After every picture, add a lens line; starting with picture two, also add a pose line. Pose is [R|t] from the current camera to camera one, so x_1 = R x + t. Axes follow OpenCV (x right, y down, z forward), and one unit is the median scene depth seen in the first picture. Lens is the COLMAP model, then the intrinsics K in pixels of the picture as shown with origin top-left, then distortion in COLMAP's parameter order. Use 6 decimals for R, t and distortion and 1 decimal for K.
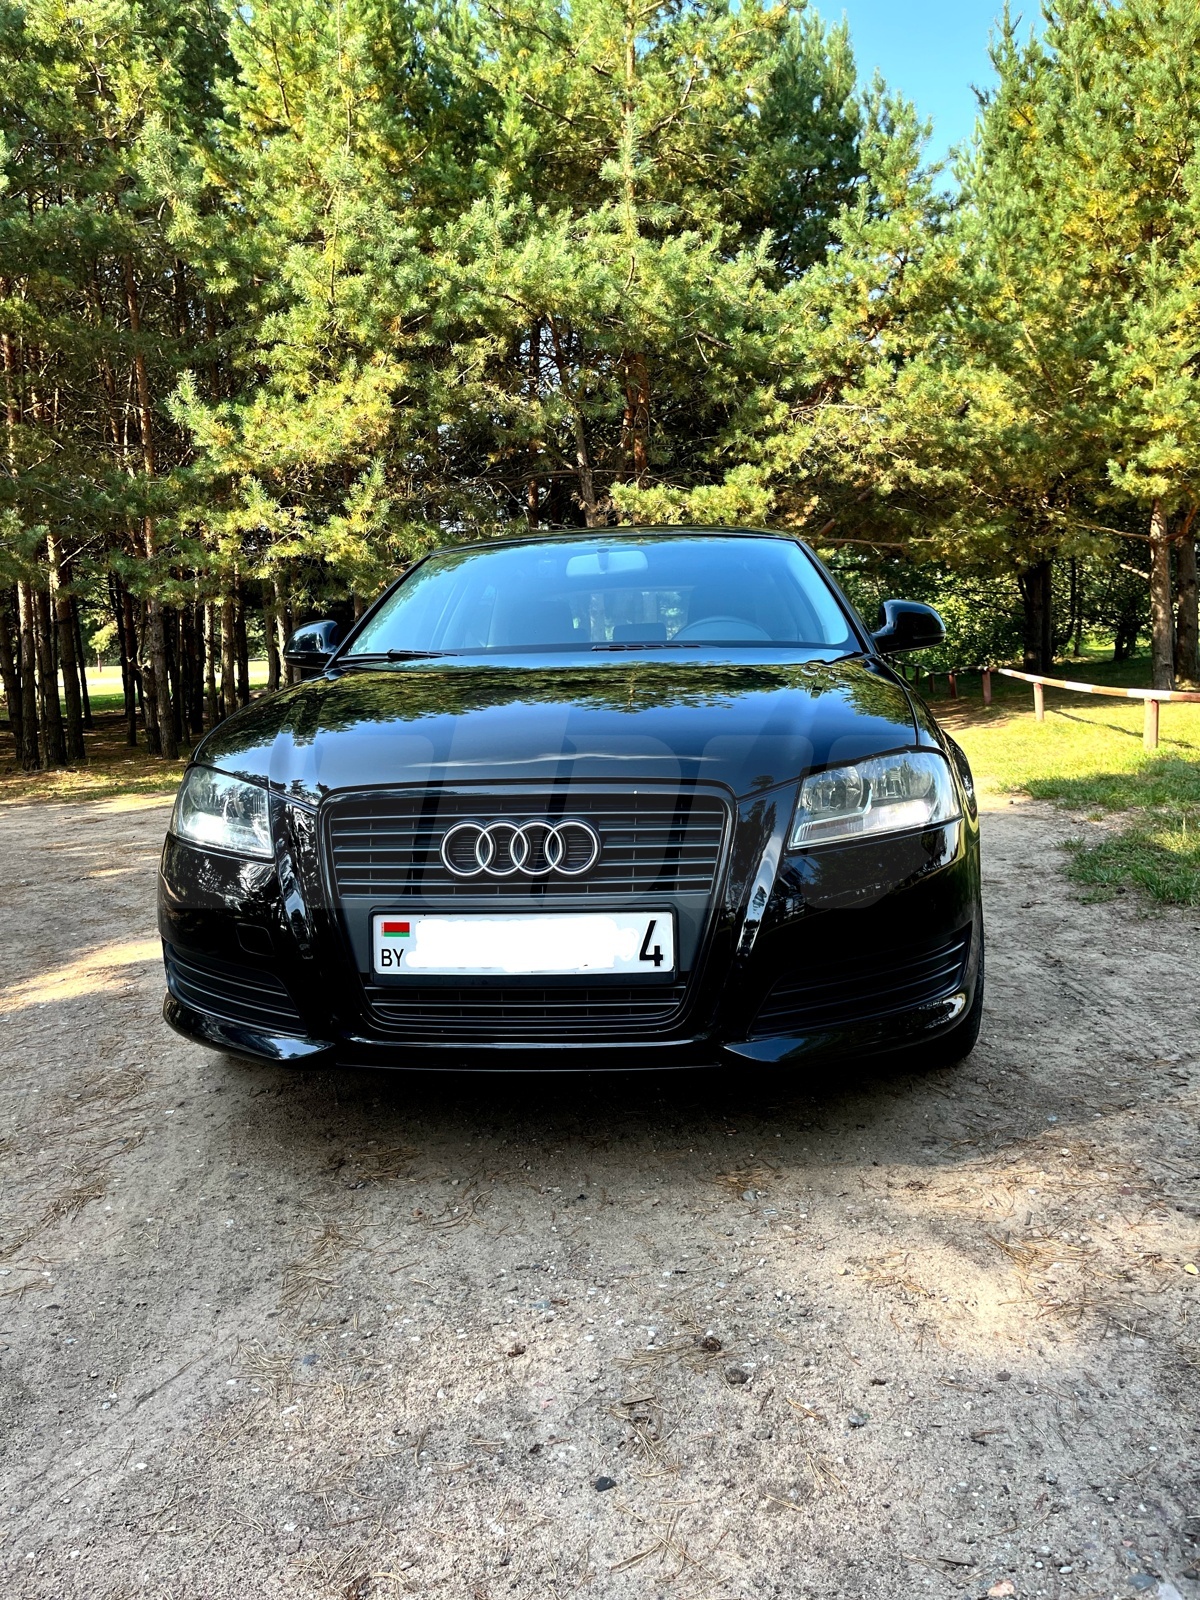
lens RADIAL K [[1264.5, 0, 553.0], [0, 1264.5, 808.2], [0, 0, 1]] dist [0.023559, -0.001493]
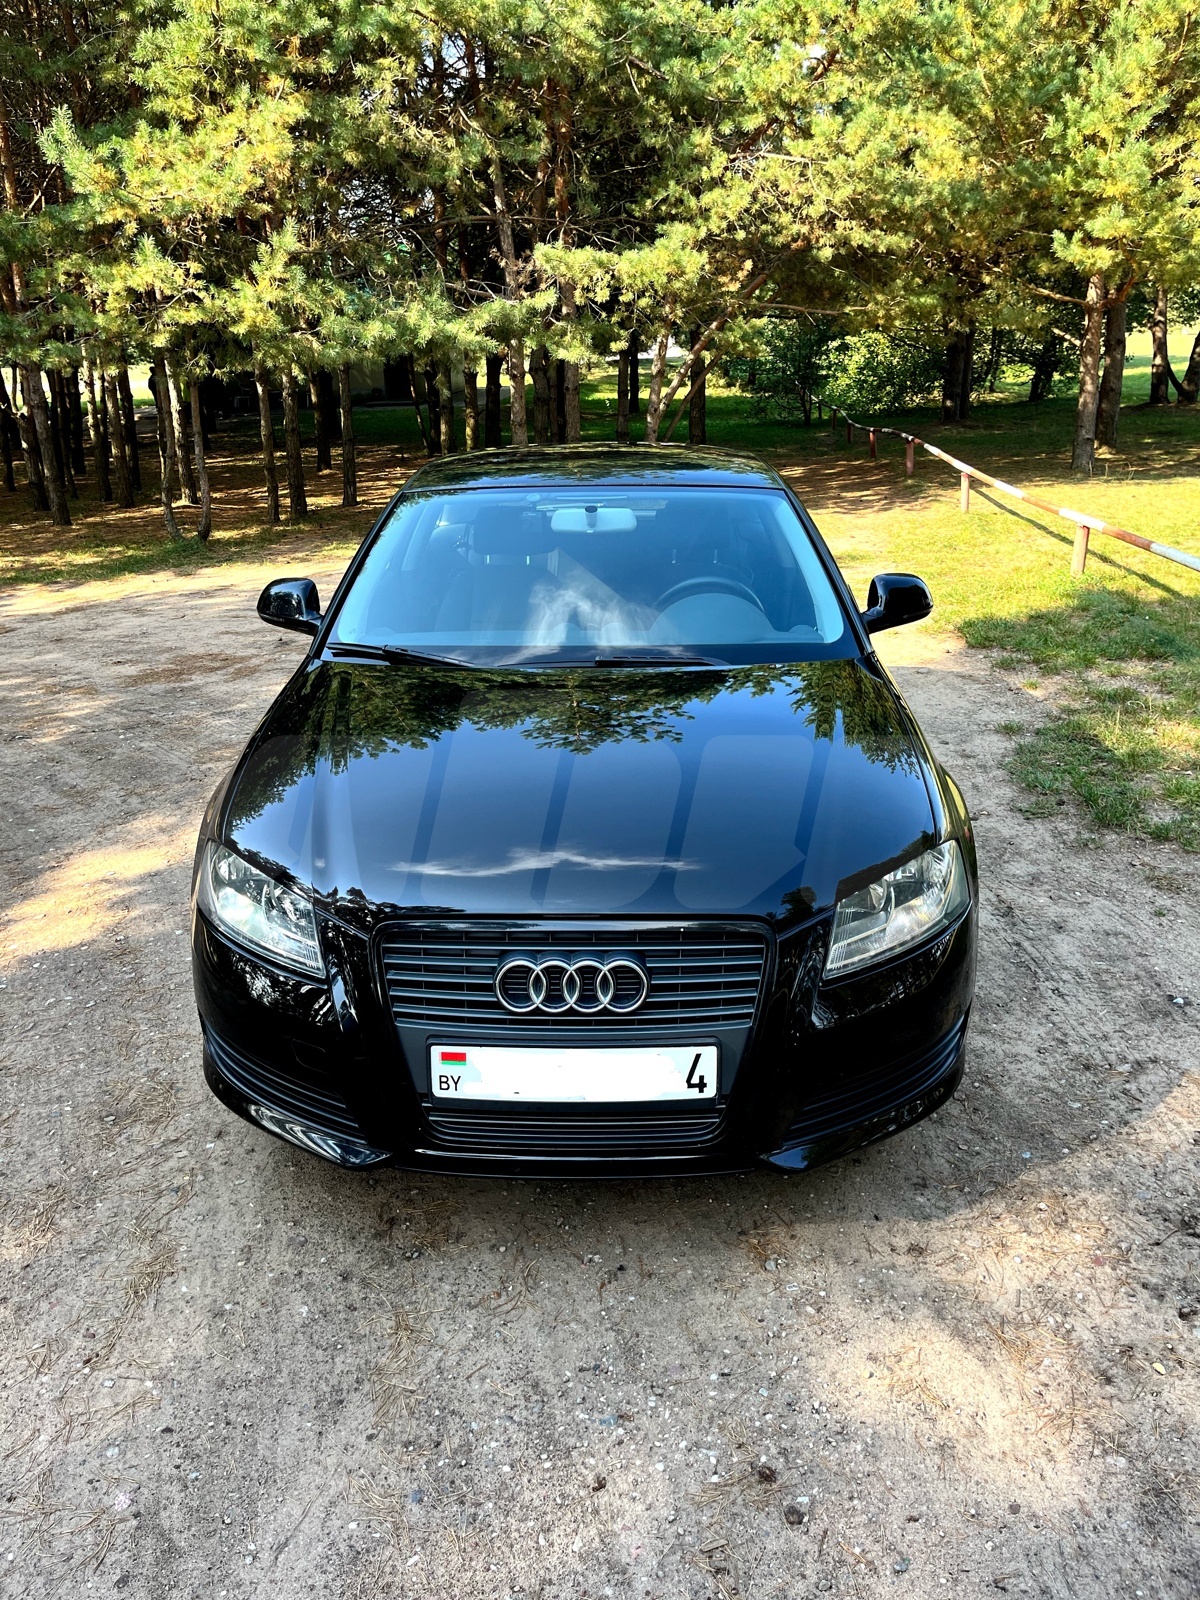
lens RADIAL K [[1264.5, 0, 553.0], [0, 1264.5, 808.2], [0, 0, 1]] dist [0.023559, -0.001493]
pose [[0.996513, -0.016666, 0.081751, -0.108050], [-0.002641, 0.973052, 0.230571, -0.305059], [-0.083390, -0.229983, 0.969615, 0.016303]]
